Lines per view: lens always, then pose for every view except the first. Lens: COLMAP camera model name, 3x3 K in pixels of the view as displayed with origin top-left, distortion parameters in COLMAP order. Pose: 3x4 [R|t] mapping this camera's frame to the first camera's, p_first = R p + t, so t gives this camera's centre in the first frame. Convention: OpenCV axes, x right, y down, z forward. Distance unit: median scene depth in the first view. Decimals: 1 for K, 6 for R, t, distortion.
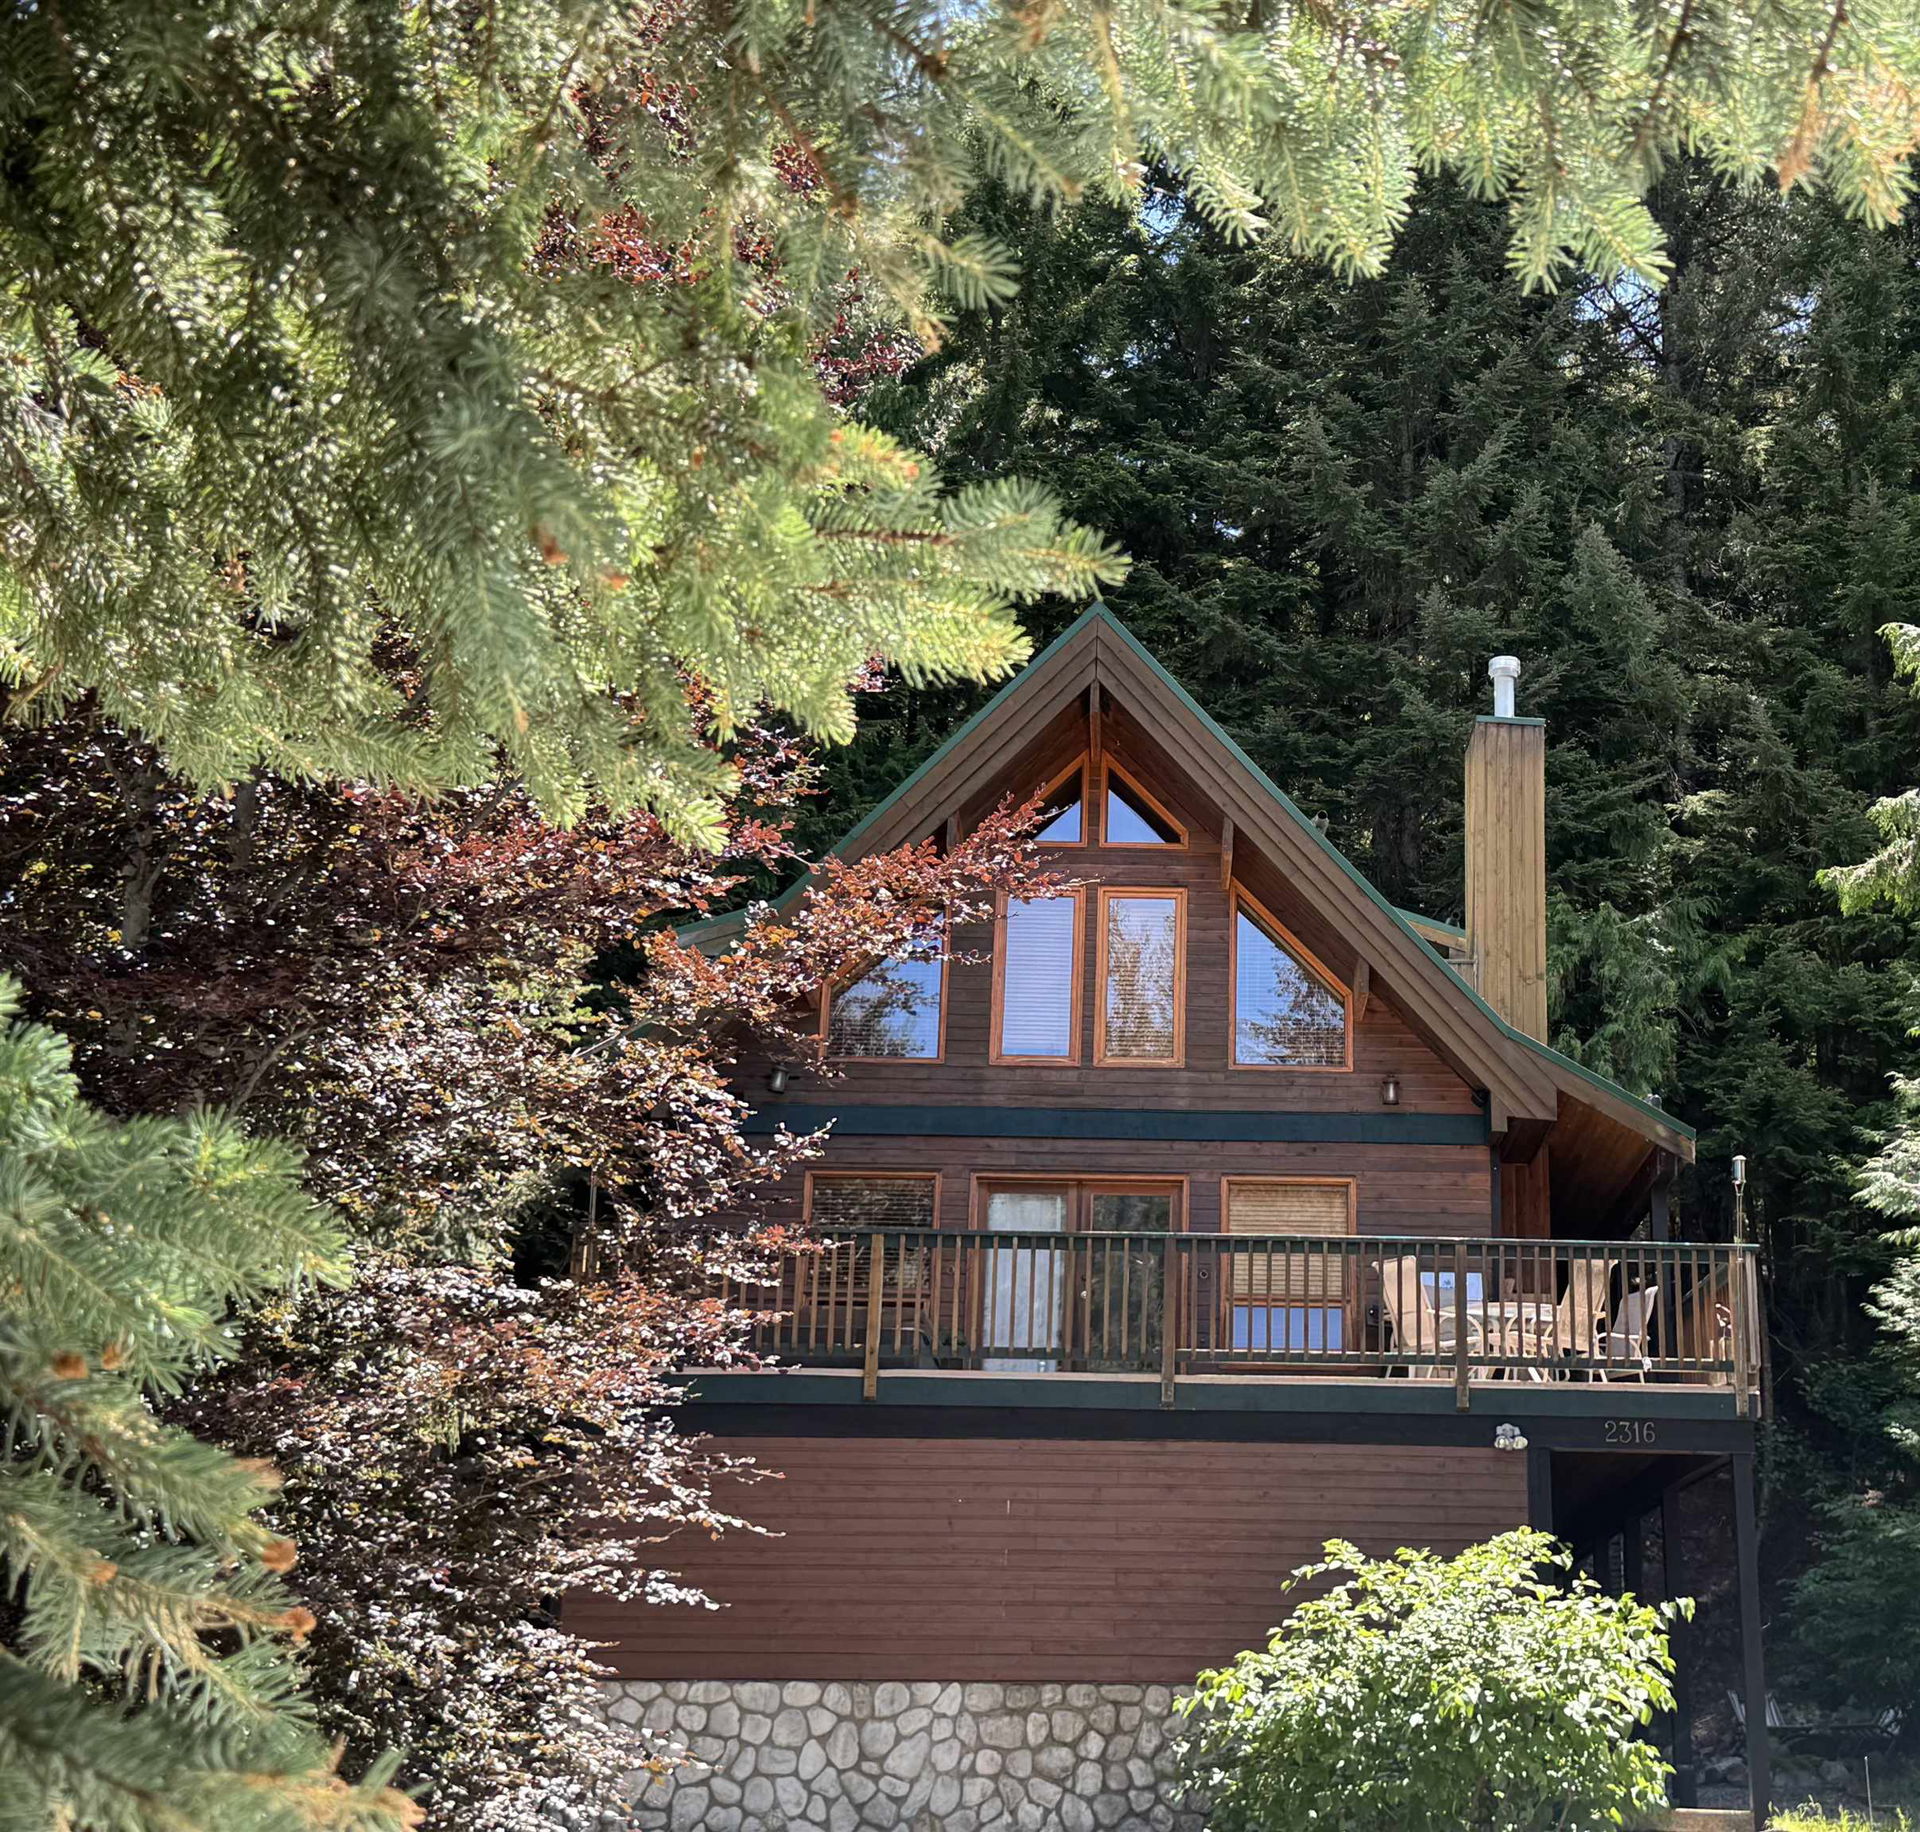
lens RADIAL K [[2615.7, 0, 960.0], [0, 2615.7, 916.0], [0, 0, 1]] dist [0.125594, -0.083878]
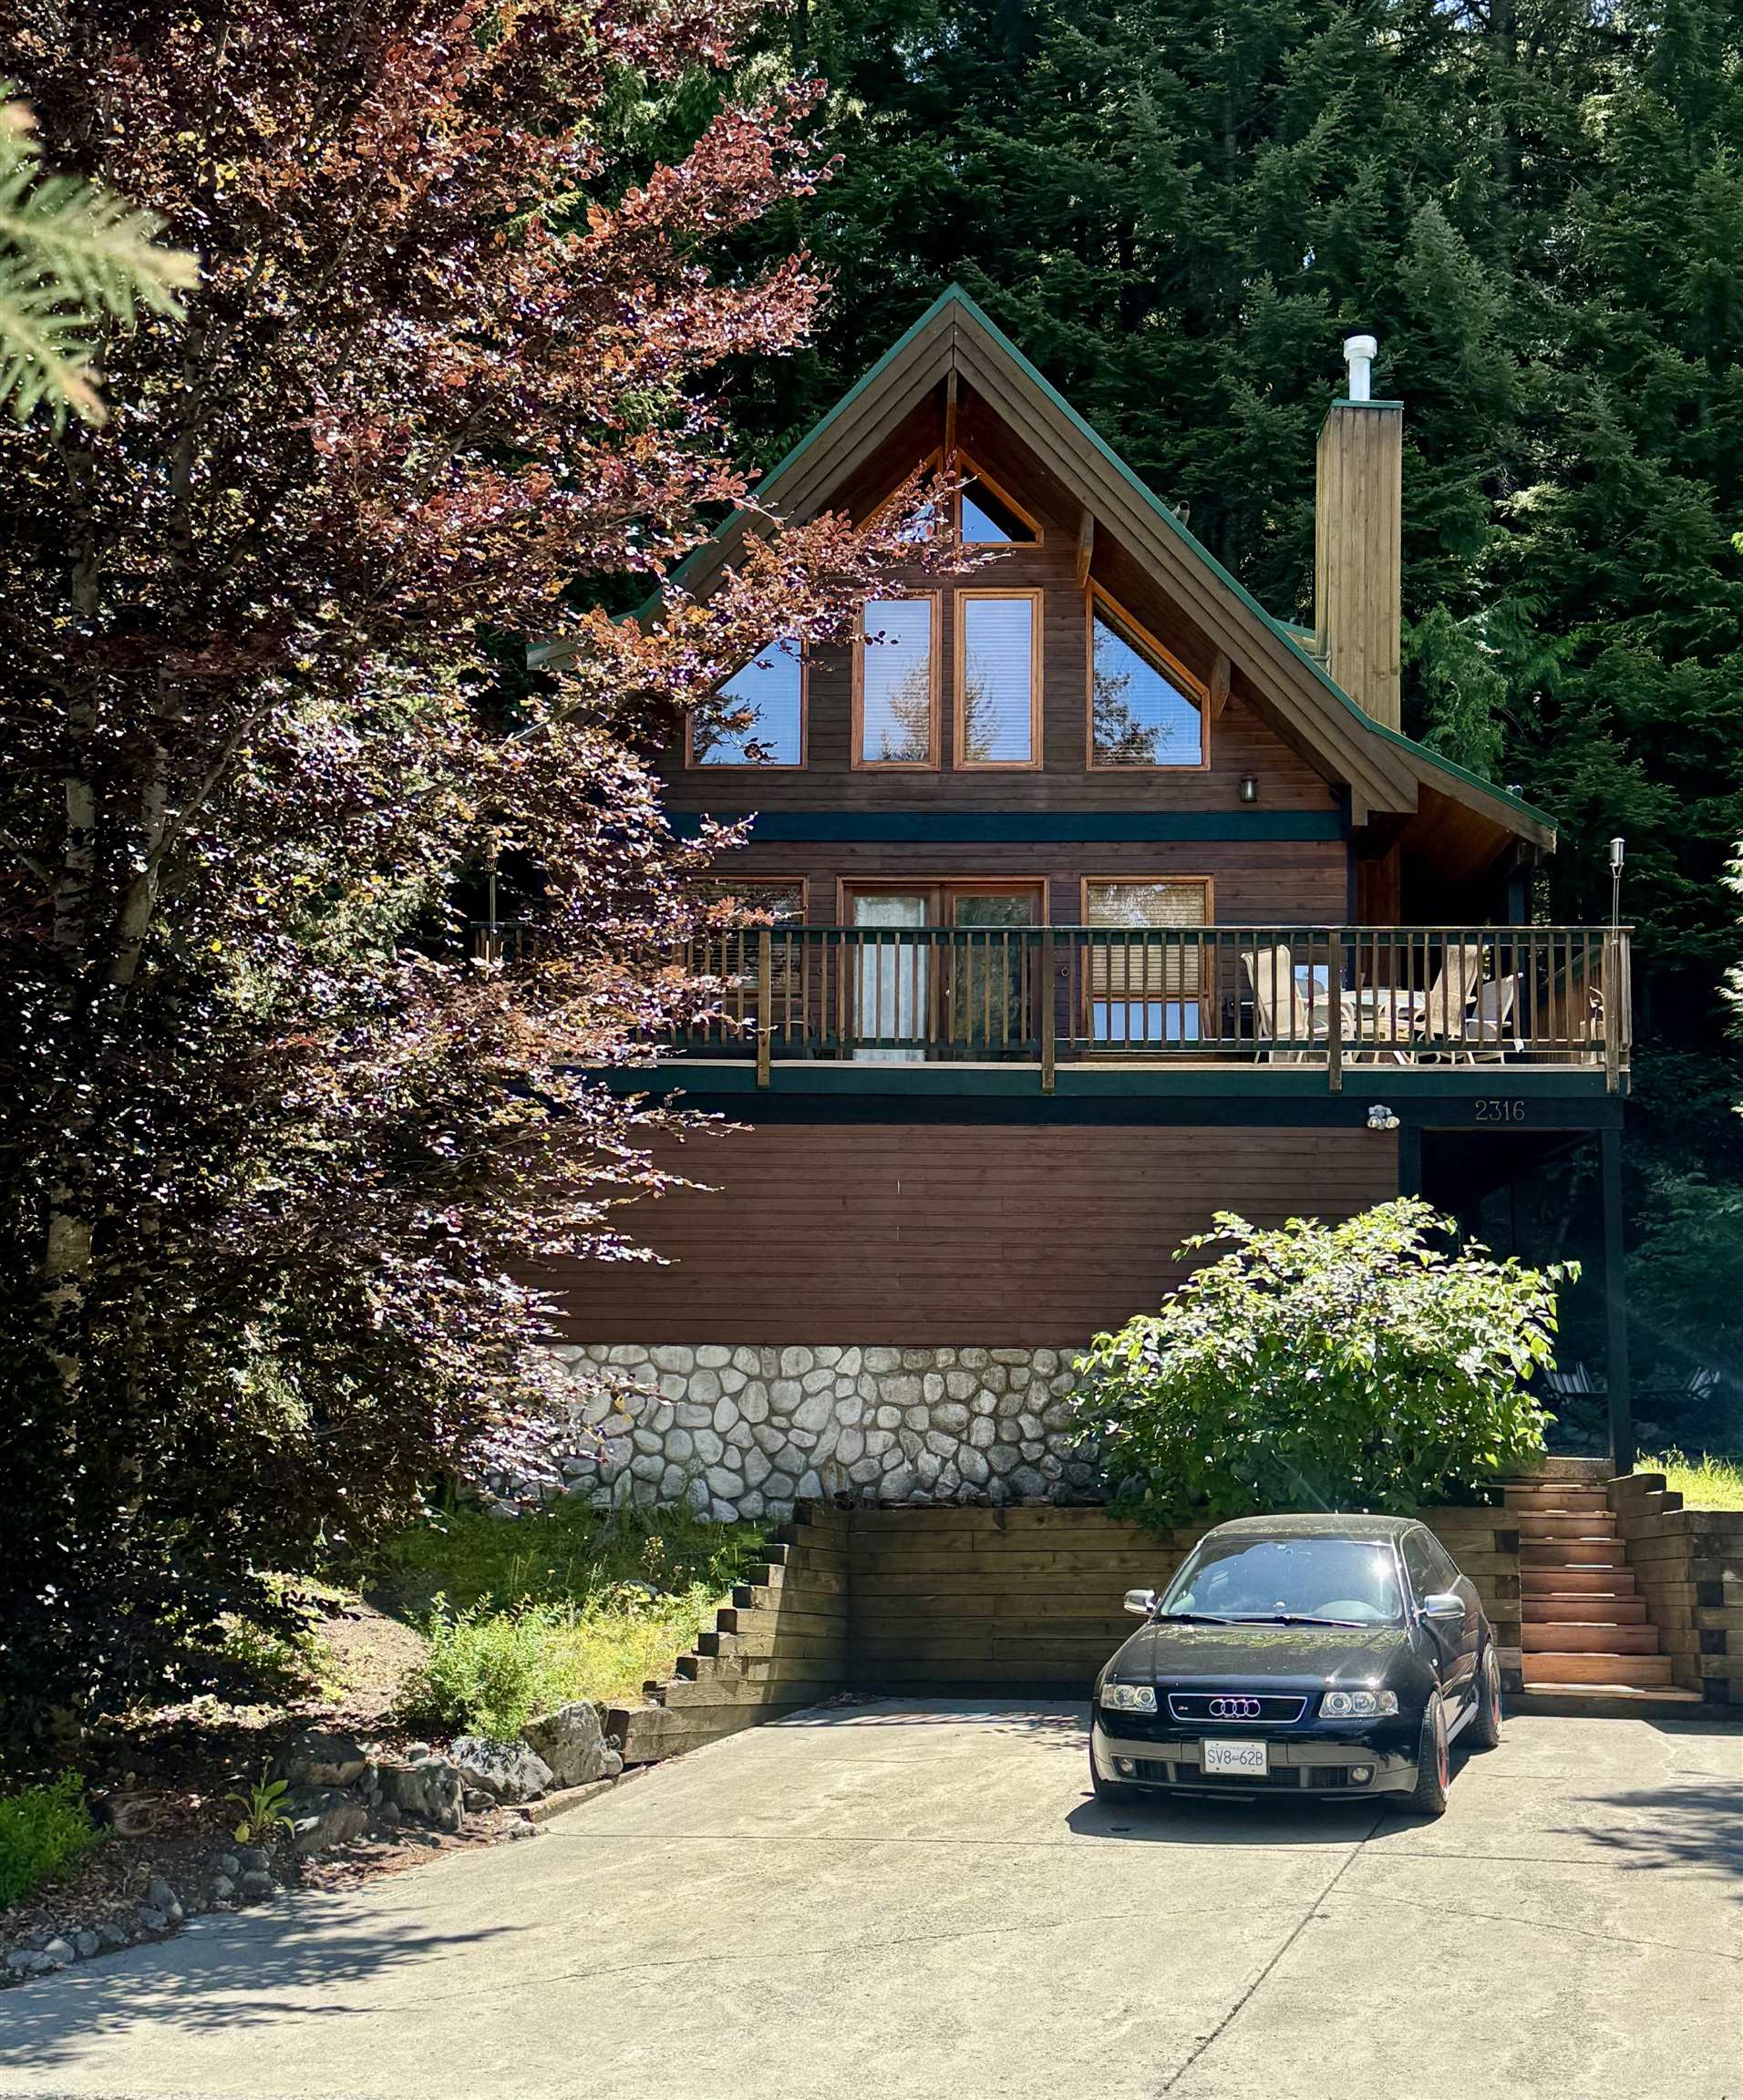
lens RADIAL K [[2738.7, 0, 871.5], [0, 2738.7, 1050.0], [0, 0, 1]] dist [0.173565, -0.654340]
pose [[0.996411, -0.012306, -0.083748, 0.098473], [0.028541, 0.980283, 0.195525, -0.040765], [0.079690, -0.197213, 0.977116, -0.049256]]
